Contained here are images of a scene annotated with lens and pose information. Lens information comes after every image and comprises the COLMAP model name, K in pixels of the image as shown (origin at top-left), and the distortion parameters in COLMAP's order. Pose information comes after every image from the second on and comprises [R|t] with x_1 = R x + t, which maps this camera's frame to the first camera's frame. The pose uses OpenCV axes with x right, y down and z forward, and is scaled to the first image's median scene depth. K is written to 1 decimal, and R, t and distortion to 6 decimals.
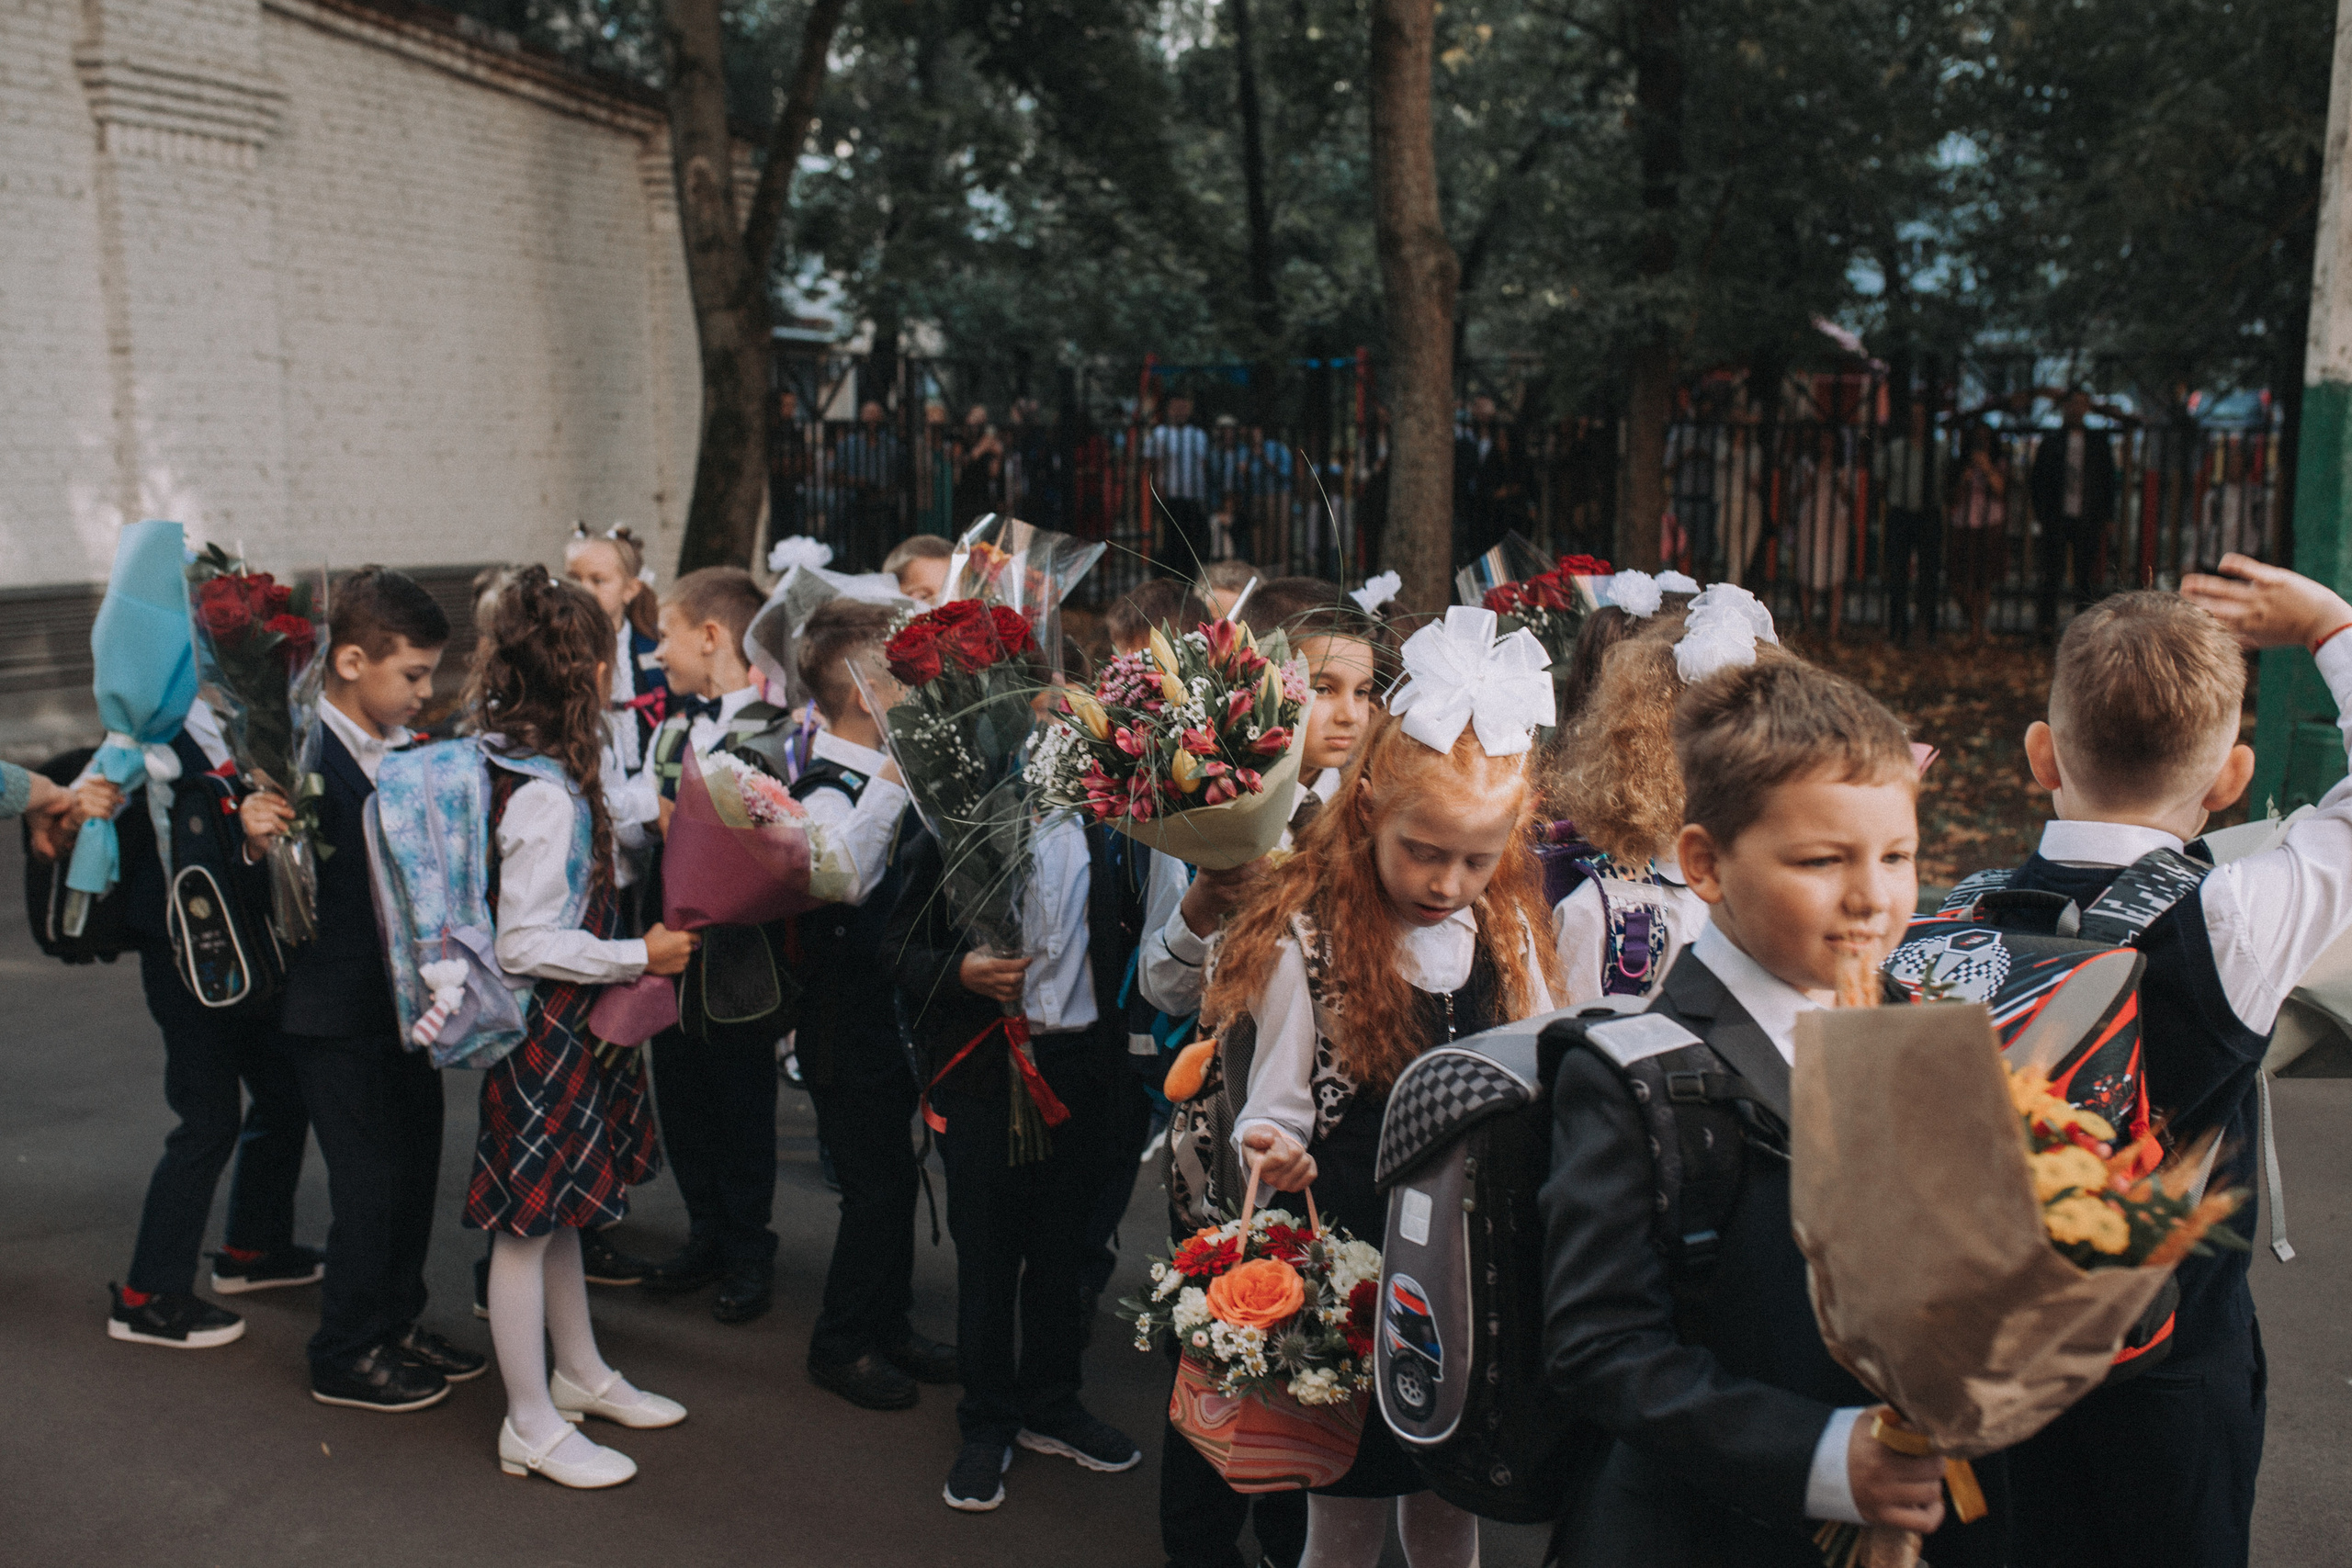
lens RADIAL K [[2350.7, 0, 1162.8], [0, 2350.7, 777.5], [0, 0, 1]] dist [-0.020963, 0.000000]
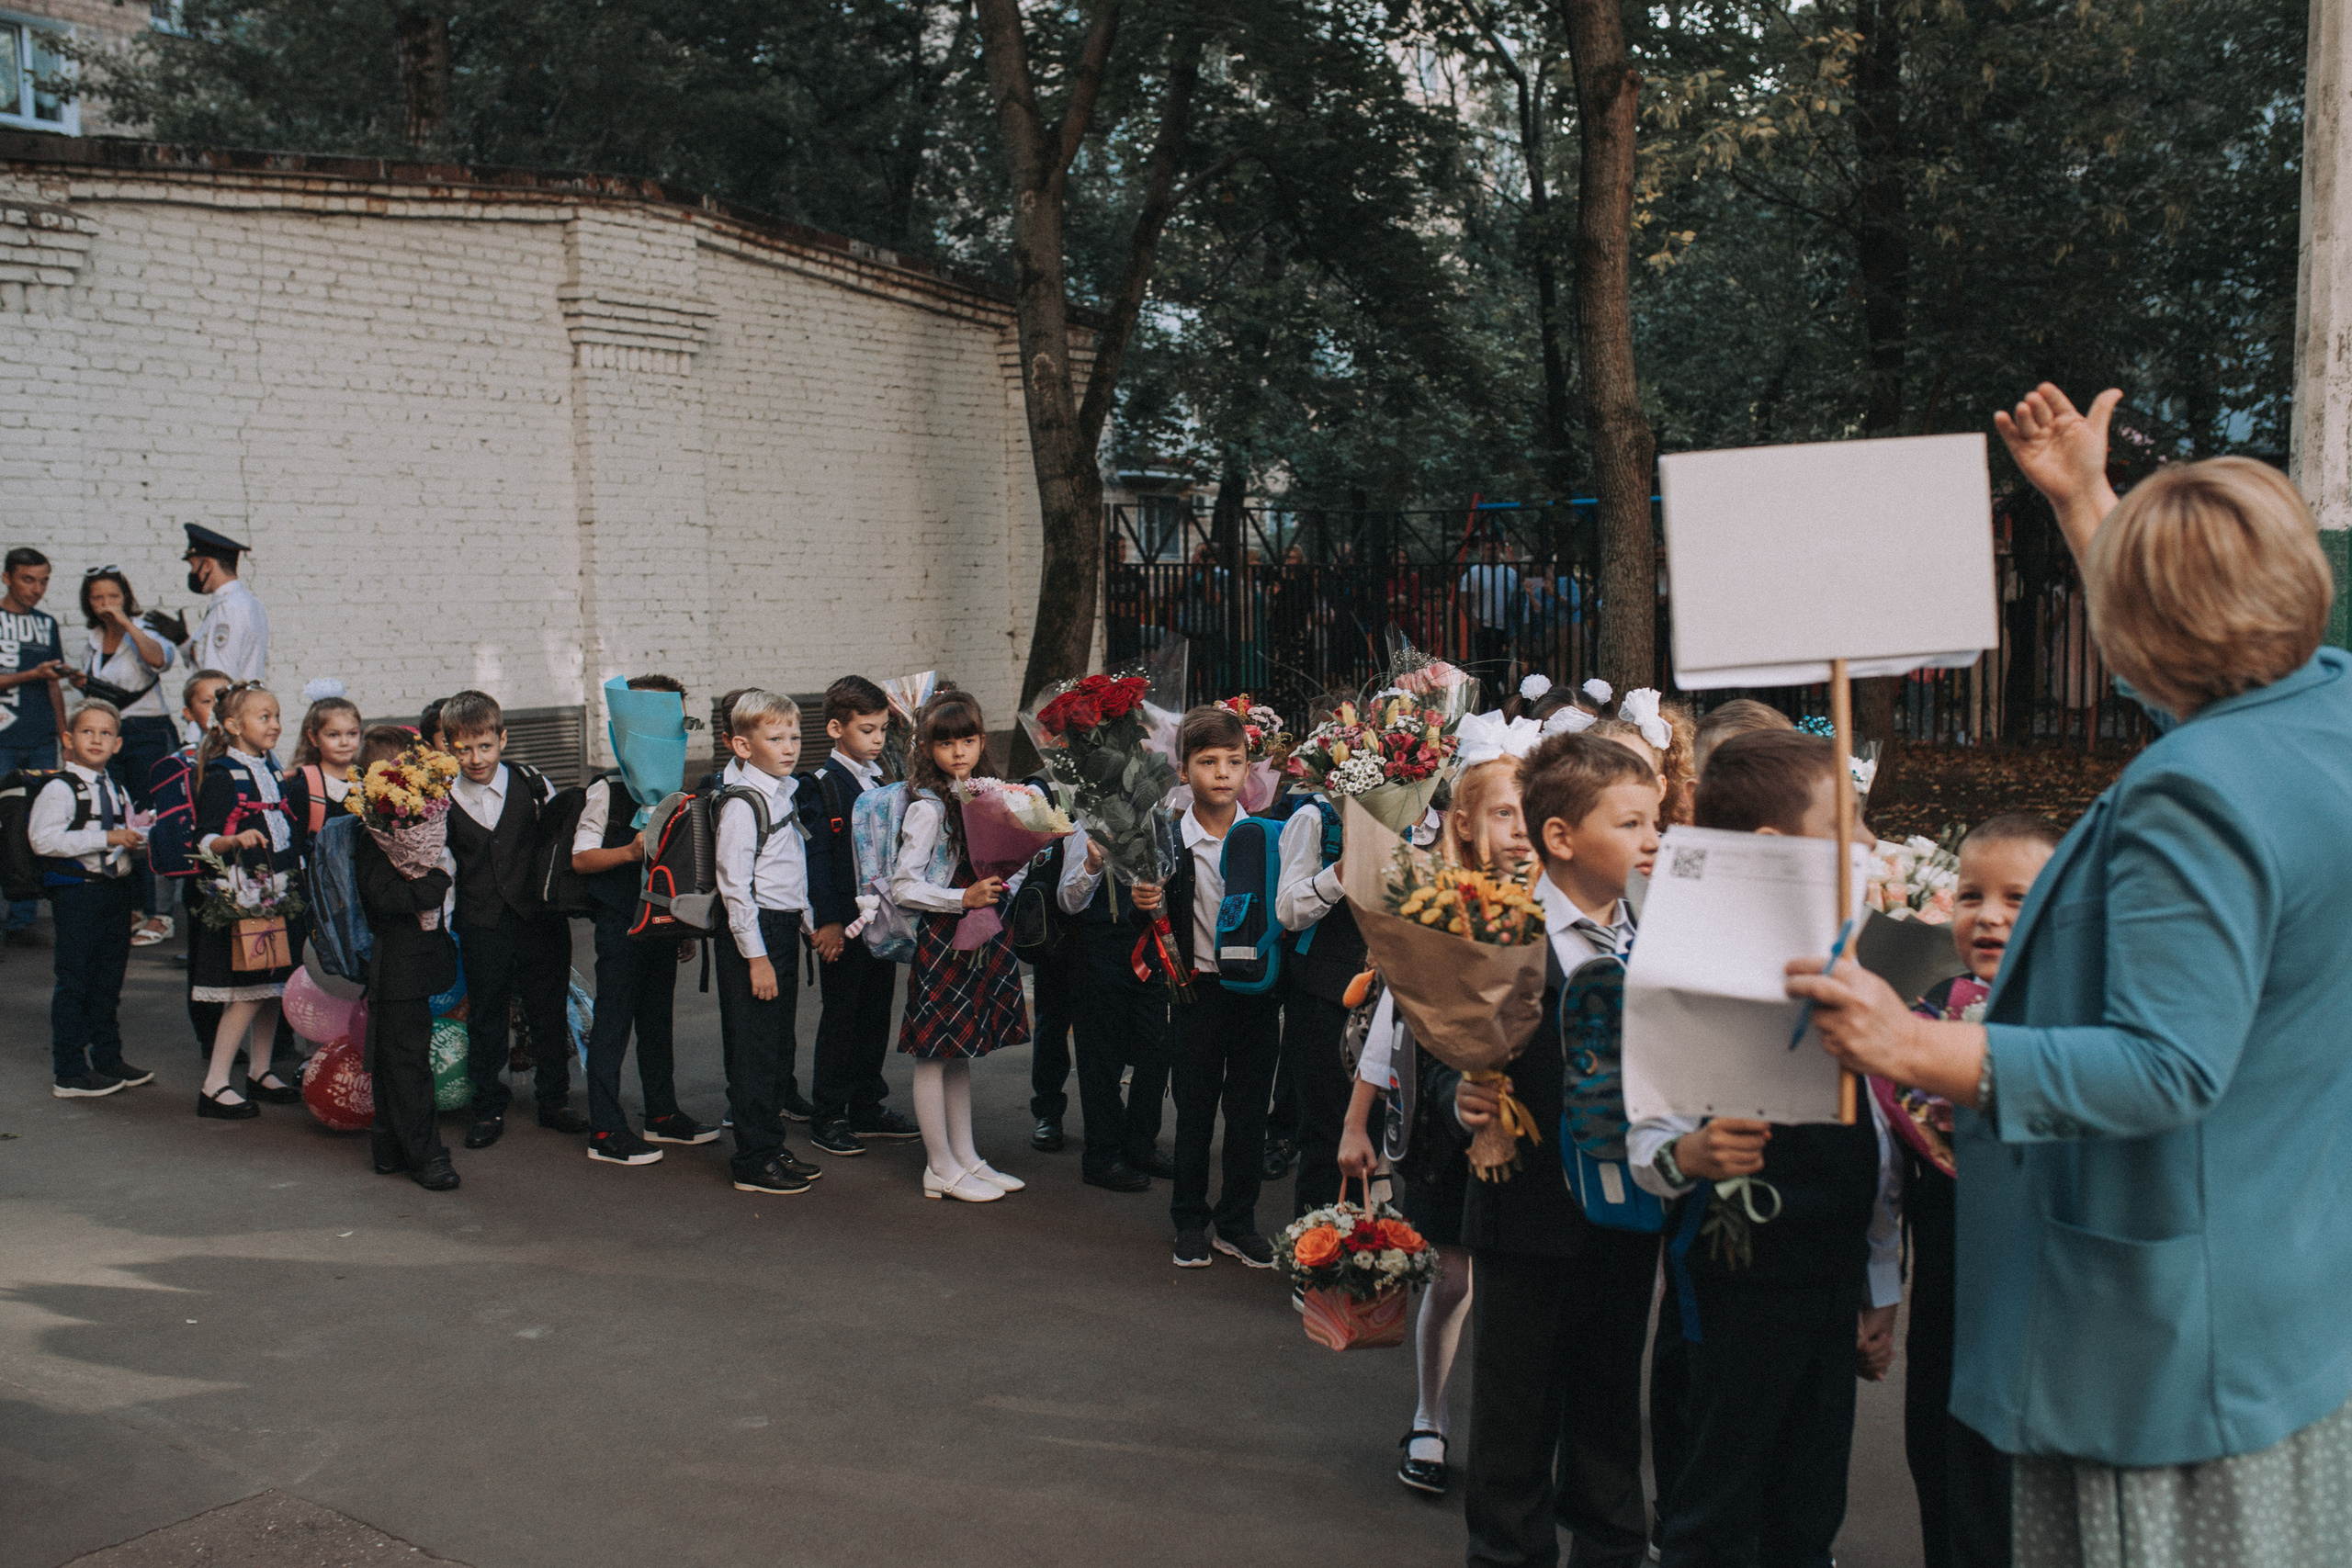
lens RADIAL K [[2350.7, 0, 1181.3], [0, 2350.7, 784.1], [0, 0, 1]] dist [-0.020963, 0.000000]
pose [[0.989894, -0.004630, -0.141731, 0.043797], [-0.002945, 0.998580, -0.053186, 0.021403], [0.141776, 0.053066, 0.988475, -0.178458]]
